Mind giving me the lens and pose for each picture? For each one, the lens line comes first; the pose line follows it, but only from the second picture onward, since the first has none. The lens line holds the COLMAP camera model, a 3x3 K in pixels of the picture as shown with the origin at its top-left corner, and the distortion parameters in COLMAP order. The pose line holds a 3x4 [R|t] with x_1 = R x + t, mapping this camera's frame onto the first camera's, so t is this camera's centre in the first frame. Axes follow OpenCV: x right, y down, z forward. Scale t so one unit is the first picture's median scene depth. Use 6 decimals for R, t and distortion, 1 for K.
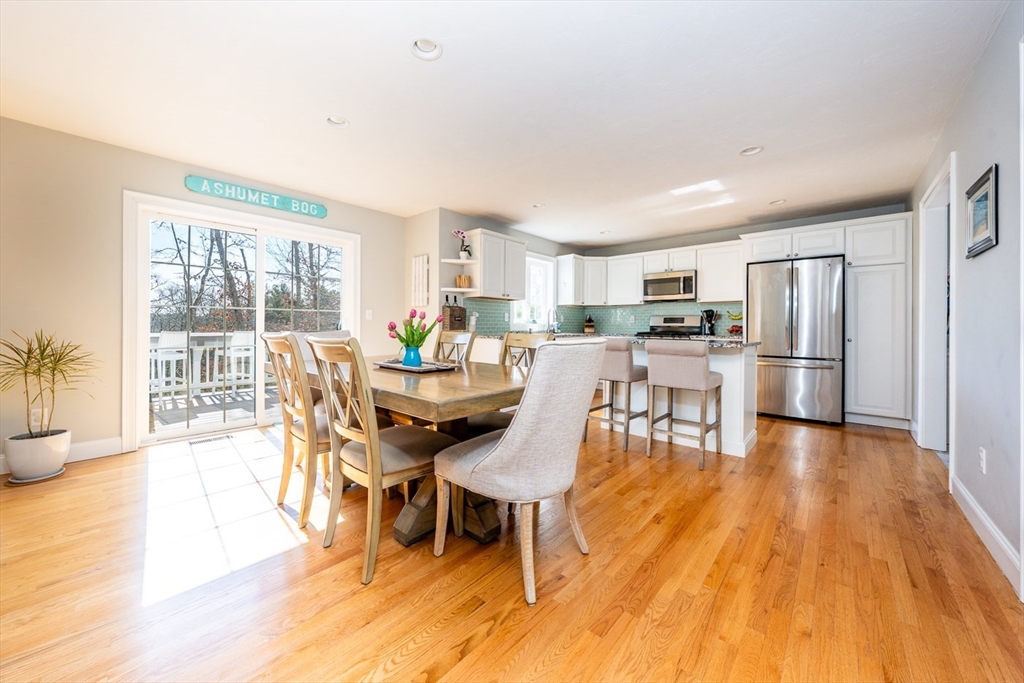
lens RADIAL K [[362.0, 0, 508.0], [0, 362.0, 324.6], [0, 0, 1]] dist [-0.000292, -0.000869]
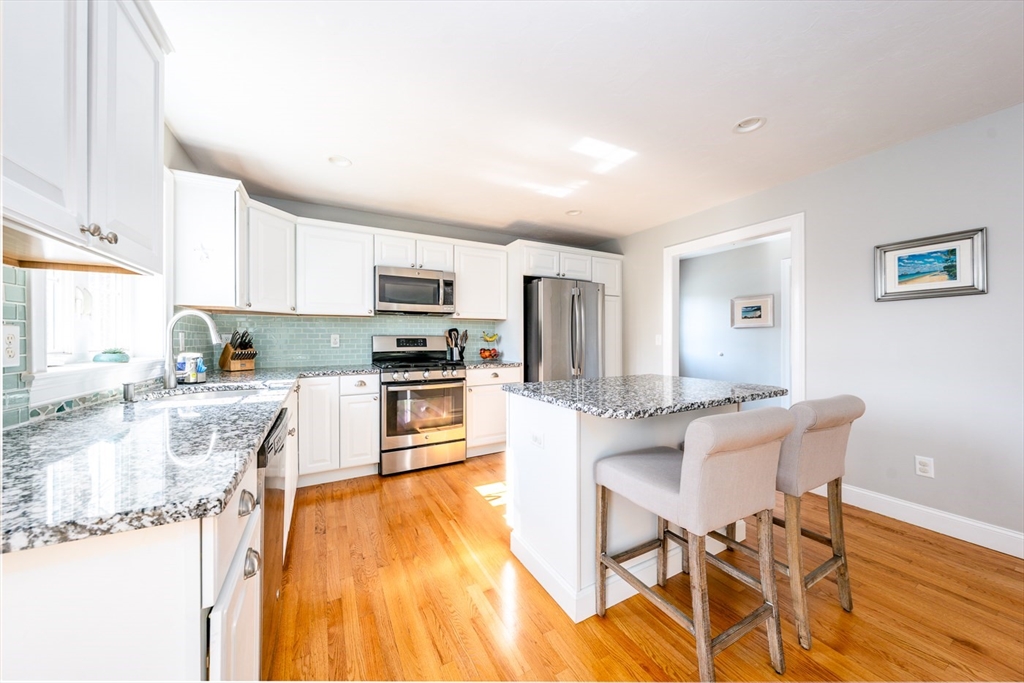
lens RADIAL K [[350.6, 0, 504.4], [0, 350.6, 340.0], [0, 0, 1]] dist [-0.002300, -0.000345]
pose [[0.336249, -0.012066, 0.941696, -0.101397], [0.001277, 0.999923, 0.012356, -0.027197], [-0.941772, -0.002953, 0.336239, 0.686724]]
